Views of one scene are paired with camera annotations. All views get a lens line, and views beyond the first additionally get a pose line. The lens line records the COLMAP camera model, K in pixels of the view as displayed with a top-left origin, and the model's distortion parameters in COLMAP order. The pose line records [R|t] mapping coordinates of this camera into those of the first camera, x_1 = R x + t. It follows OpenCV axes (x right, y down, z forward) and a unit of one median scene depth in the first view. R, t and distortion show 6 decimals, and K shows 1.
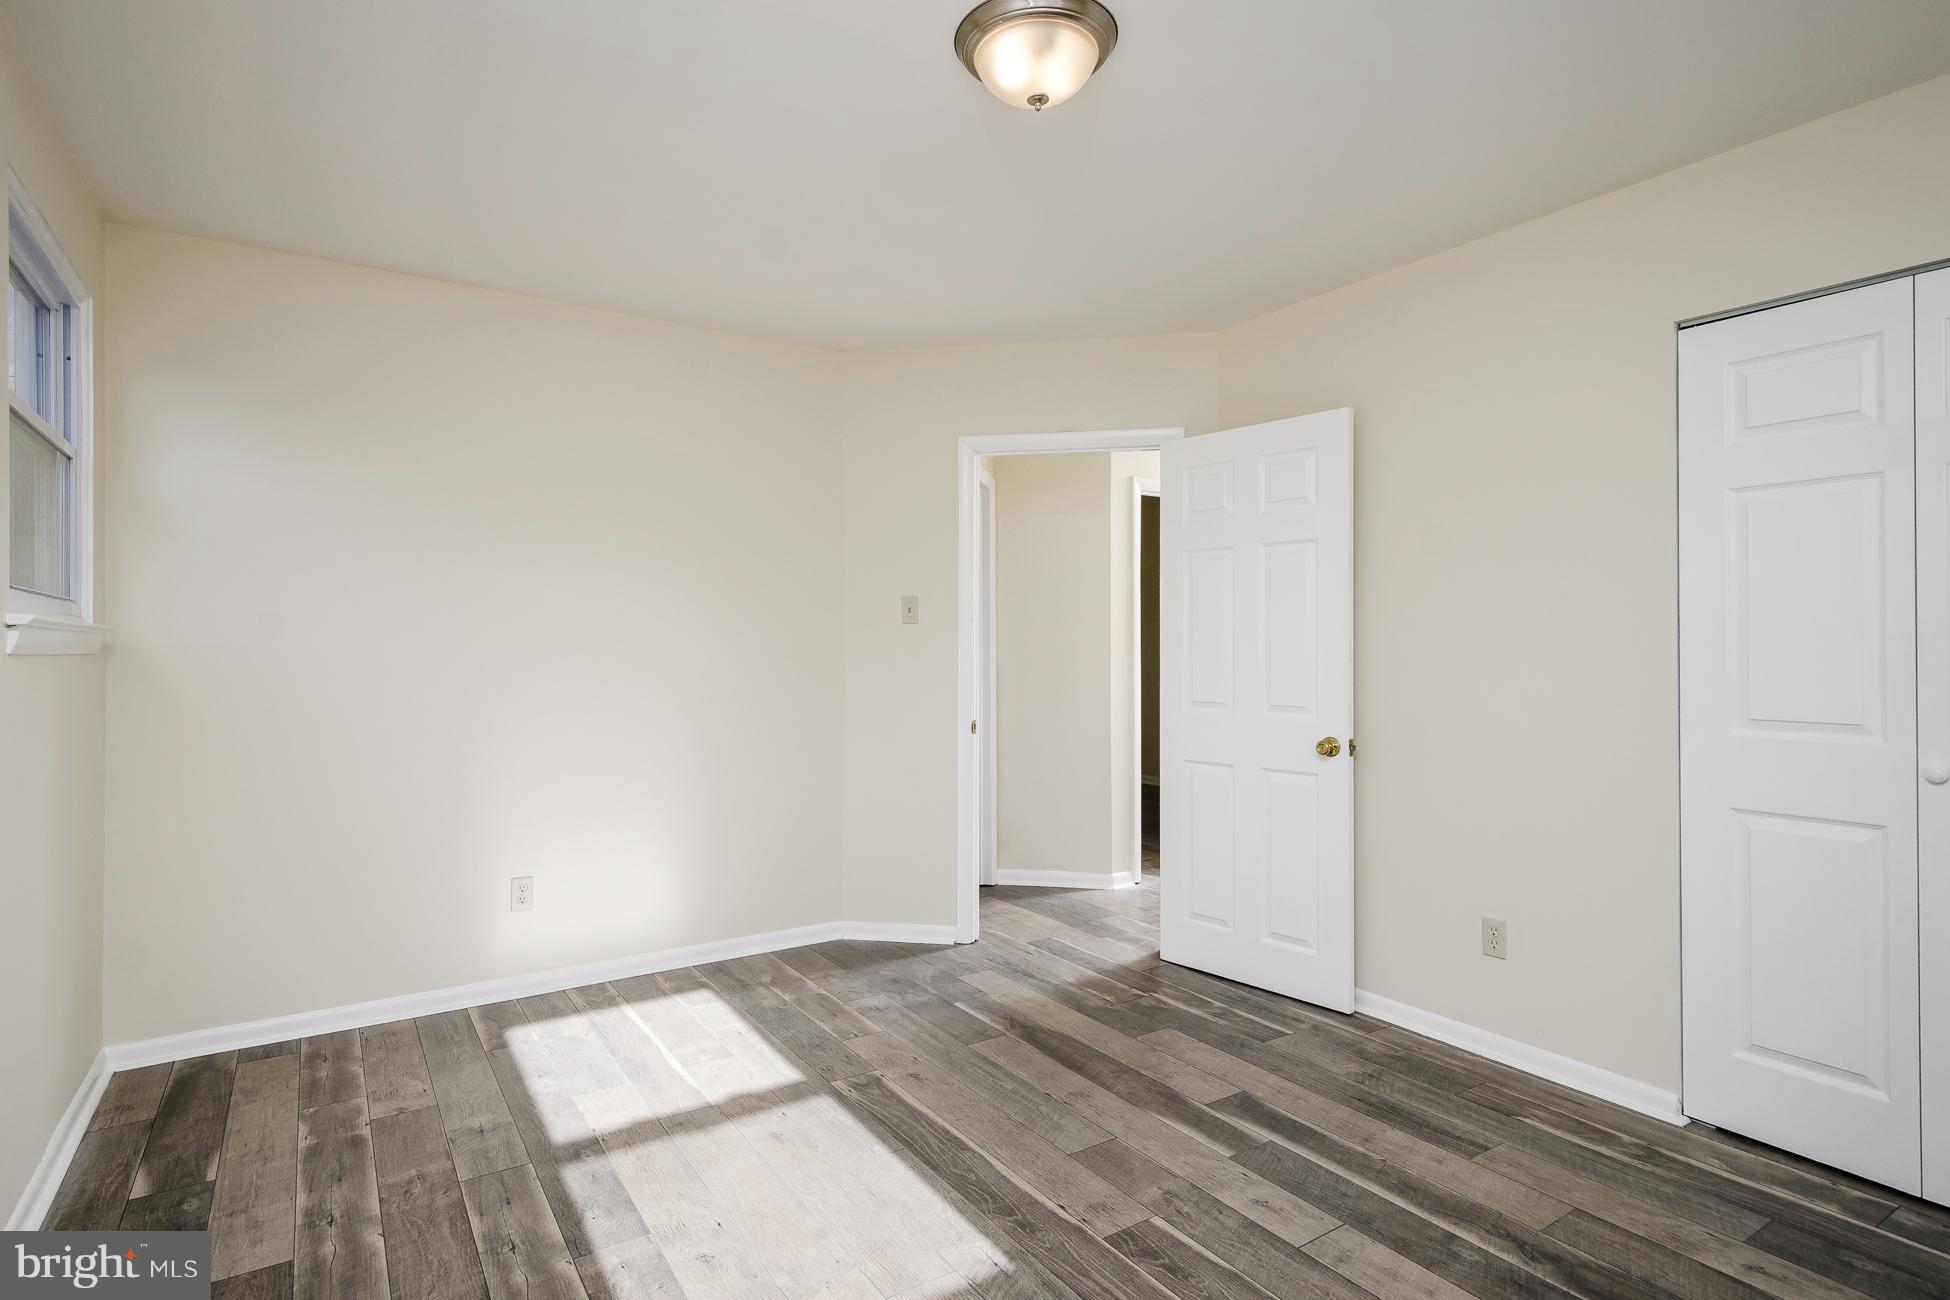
lens RADIAL K [[999.2, 0, 976.8], [0, 999.2, 646.5], [0, 0, 1]] dist [0.011738, -0.003817]
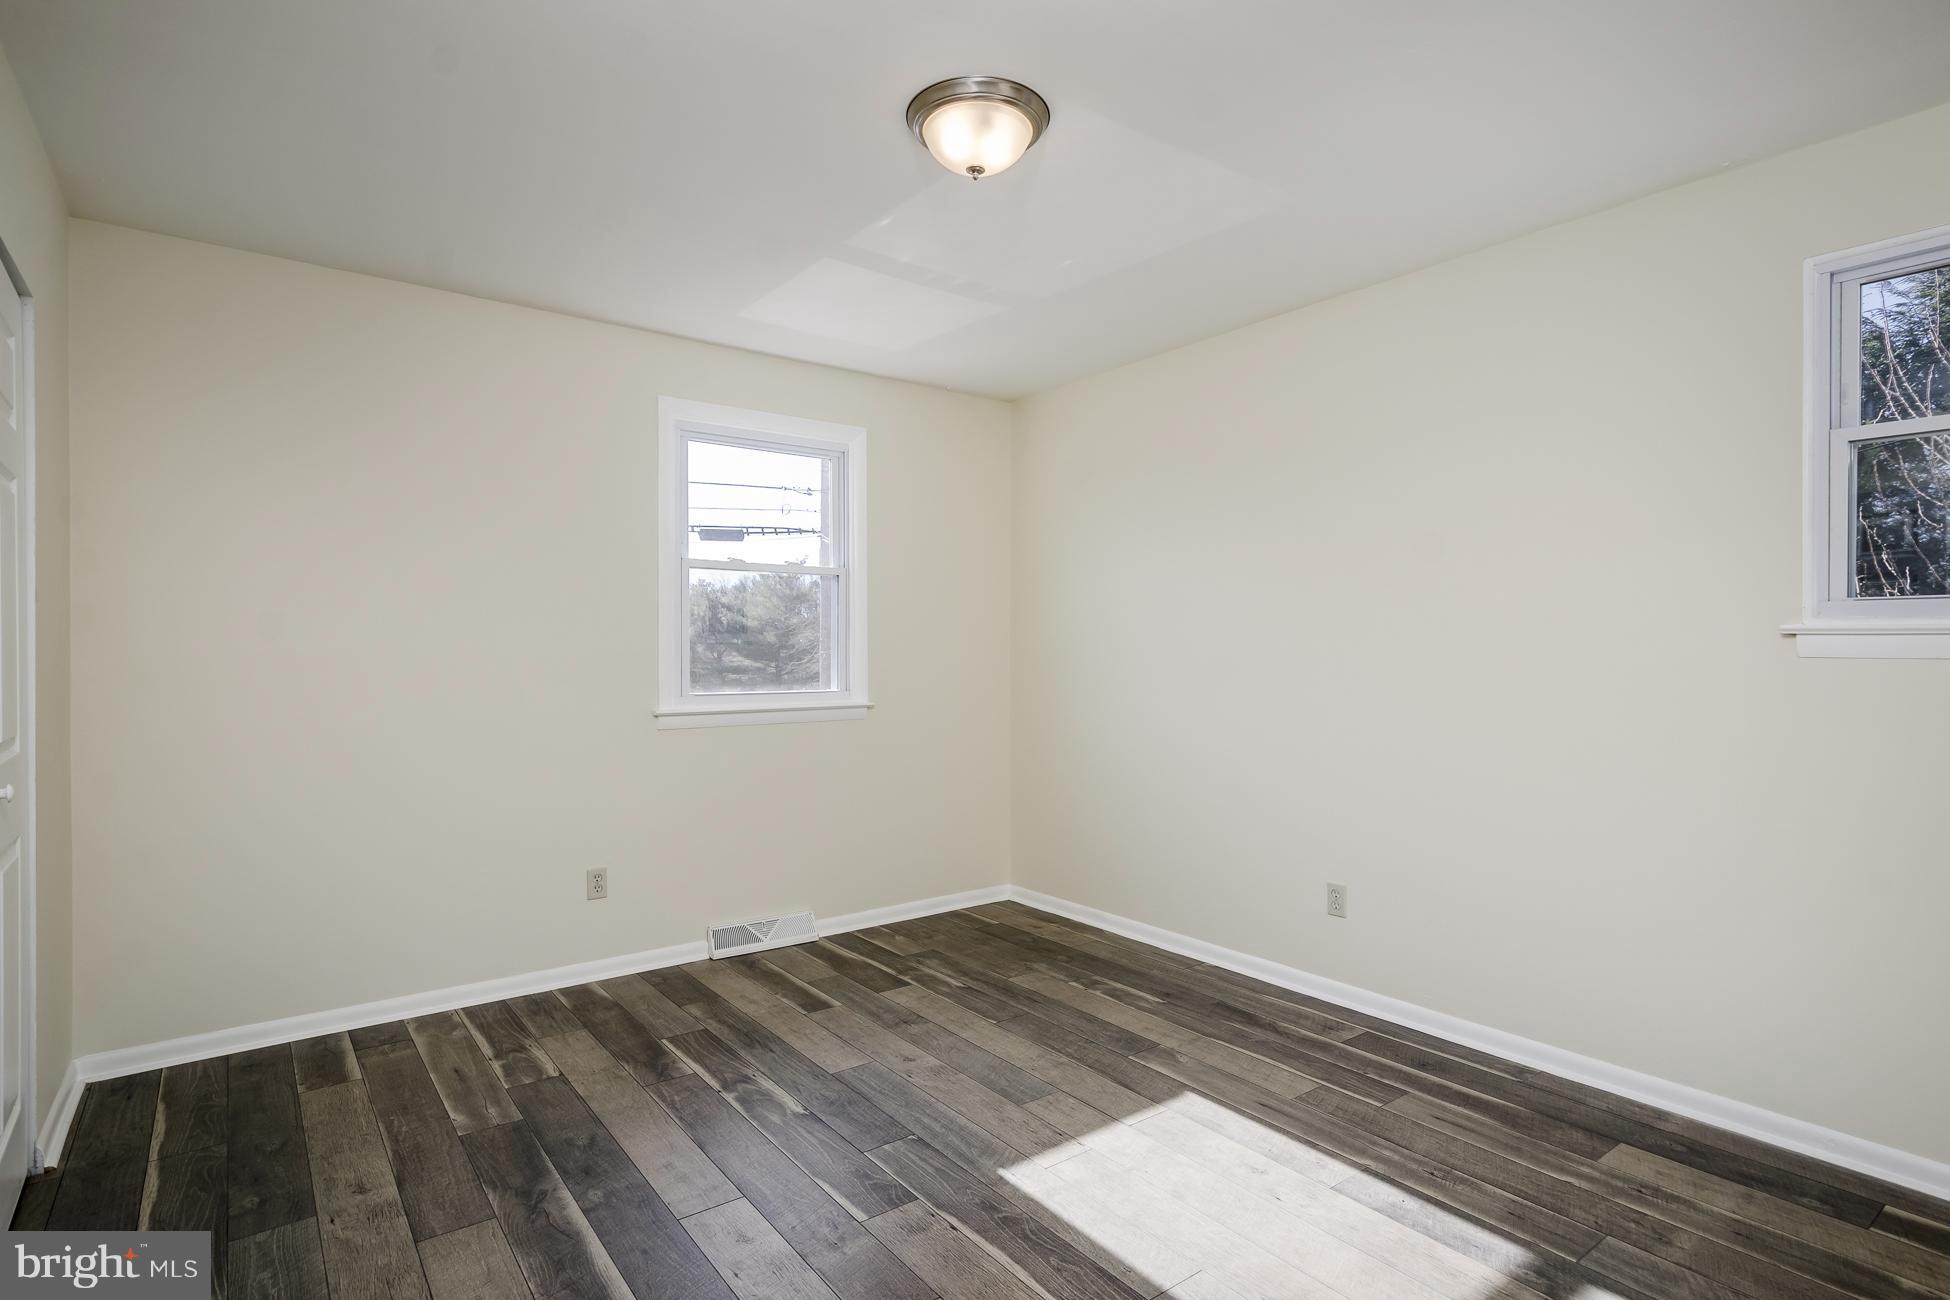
lens RADIAL K [[999.2, 0, 973.5], [0, 999.2, 648.1], [0, 0, 1]] dist [0.011738, -0.003817]
pose [[-0.998020, 0.003134, -0.062825, 0.128509], [0.002771, 0.999979, 0.005868, -0.011100], [0.062842, 0.005682, -0.998007, 2.022915]]
